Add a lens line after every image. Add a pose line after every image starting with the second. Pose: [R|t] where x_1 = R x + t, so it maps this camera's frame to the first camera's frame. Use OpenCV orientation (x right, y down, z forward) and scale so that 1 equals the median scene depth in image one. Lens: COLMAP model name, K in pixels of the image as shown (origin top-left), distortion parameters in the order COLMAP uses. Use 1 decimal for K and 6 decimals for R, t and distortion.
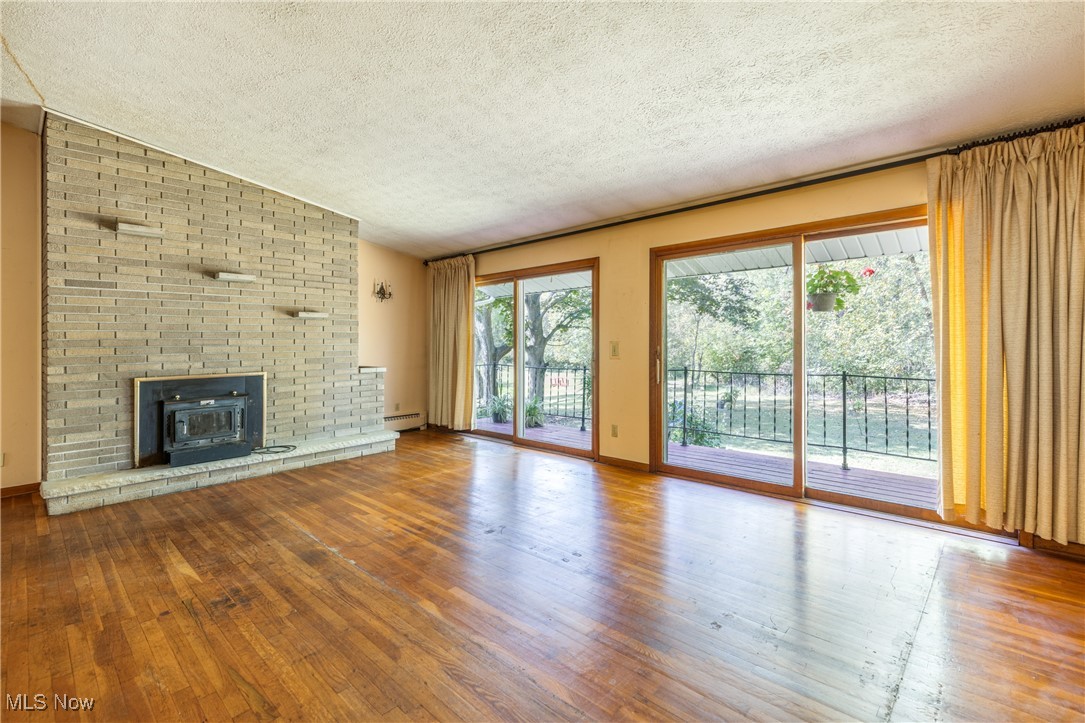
lens RADIAL K [[496.8, 0, 538.4], [0, 496.8, 333.7], [0, 0, 1]] dist [0.001691, 0.000258]
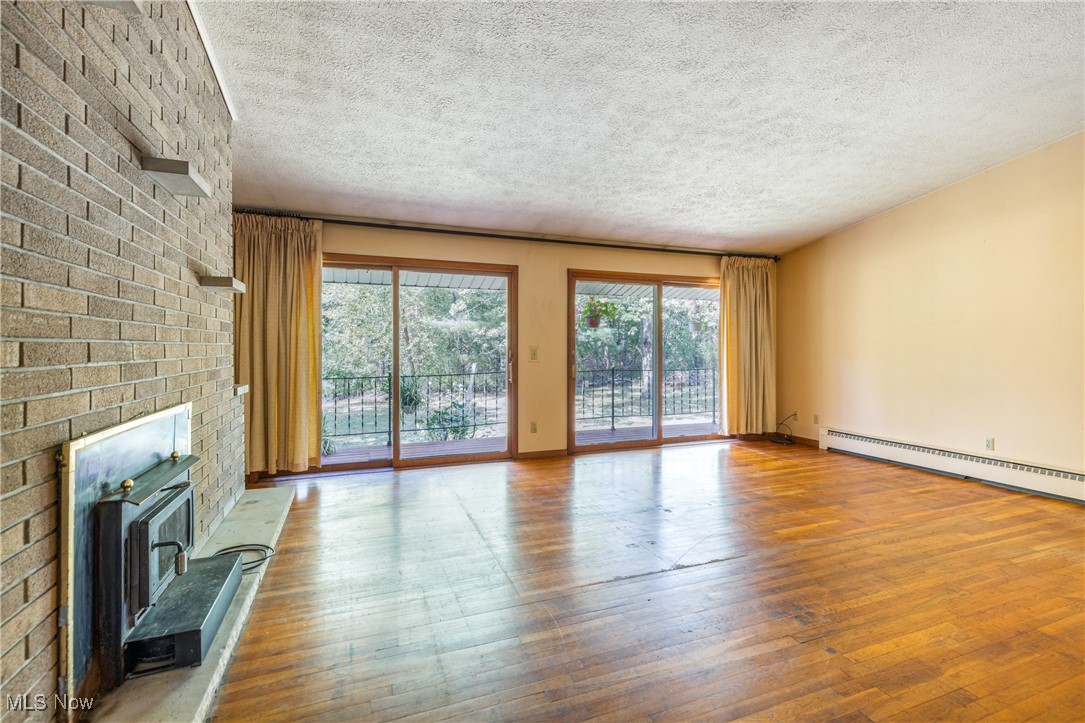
lens RADIAL K [[491.5, 0, 544.9], [0, 491.5, 355.7], [0, 0, 1]] dist [0.001997, 0.000237]
pose [[0.417779, -0.001968, 0.908547, -0.888626], [-0.025320, 0.999584, 0.013808, 0.022491], [-0.908196, -0.028773, 0.417555, 0.564999]]
